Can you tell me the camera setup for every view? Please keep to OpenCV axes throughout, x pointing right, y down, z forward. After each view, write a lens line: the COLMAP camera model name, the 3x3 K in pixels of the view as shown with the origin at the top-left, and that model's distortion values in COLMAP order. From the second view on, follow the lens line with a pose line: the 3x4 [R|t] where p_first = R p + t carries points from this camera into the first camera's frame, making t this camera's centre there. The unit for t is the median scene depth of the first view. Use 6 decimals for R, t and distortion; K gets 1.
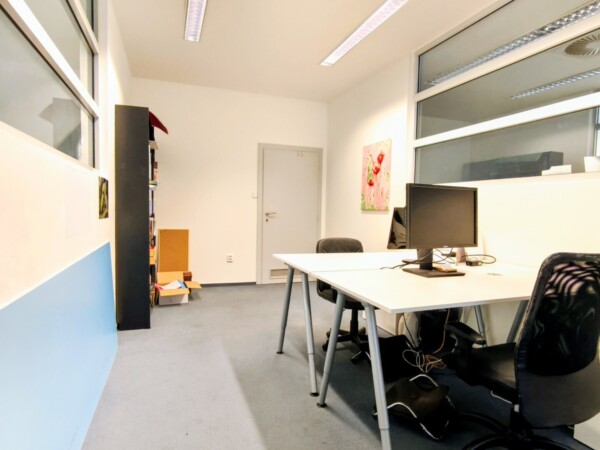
lens RADIAL K [[353.7, 0, 296.6], [0, 353.7, 225.9], [0, 0, 1]] dist [0.001472, 0.001148]
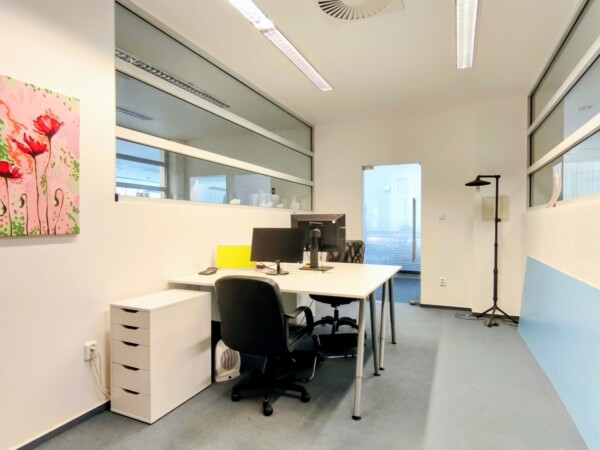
lens RADIAL K [[345.2, 0, 300.0], [0, 345.2, 225.0], [0, 0, 1]] dist [-0.000839, -0.000209]
pose [[-0.708192, -0.024239, 0.705603, -0.340655], [0.022257, 0.998147, 0.056627, -0.078479], [-0.705669, 0.055807, -0.706341, 1.122497]]
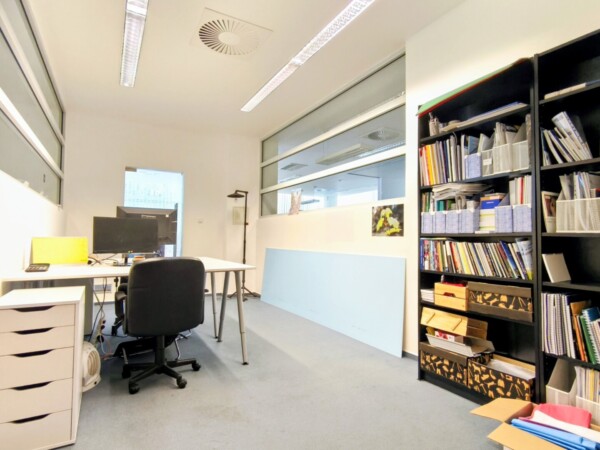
lens RADIAL K [[332.8, 0, 298.1], [0, 332.8, 223.2], [0, 0, 1]] dist [-0.000528, -0.000564]
pose [[-0.986031, -0.038718, -0.162001, -0.012163], [-0.039417, 0.999222, 0.001096, -0.033698], [0.161832, 0.007467, -0.986790, 1.376117]]
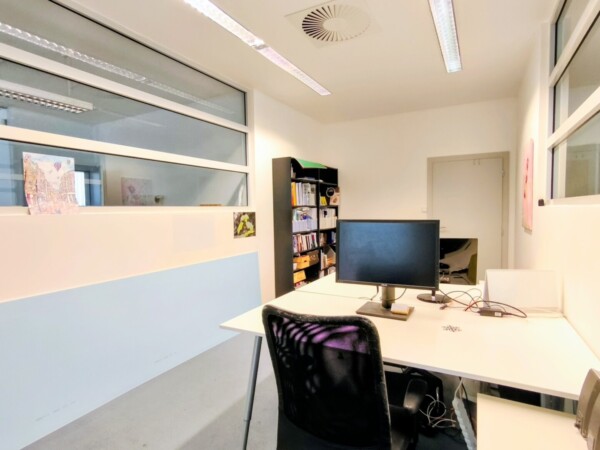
lens RADIAL K [[332.8, 0, 298.1], [0, 332.8, 223.2], [0, 0, 1]] dist [-0.000528, -0.000564]
pose [[0.647740, 0.004525, -0.761848, 0.484224], [-0.013933, 0.999885, -0.005908, -0.047597], [0.761734, 0.014442, 0.647729, 0.132993]]
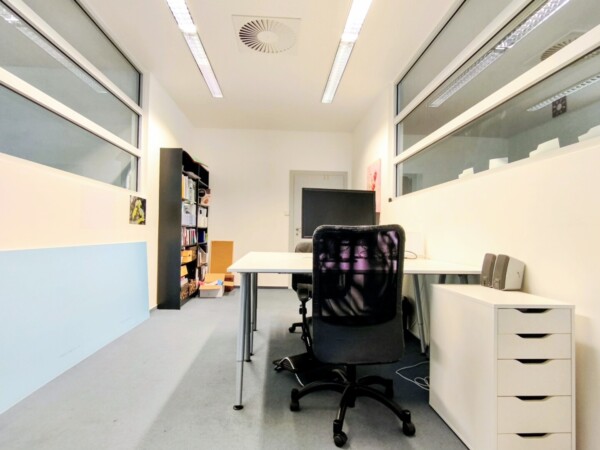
lens RADIAL K [[332.8, 0, 298.1], [0, 332.8, 223.2], [0, 0, 1]] dist [-0.000528, -0.000564]
pose [[0.955021, -0.013268, -0.296240, 0.323422], [-0.013473, 0.996026, -0.088043, 0.058524], [0.296231, 0.088074, 0.951047, -0.075410]]
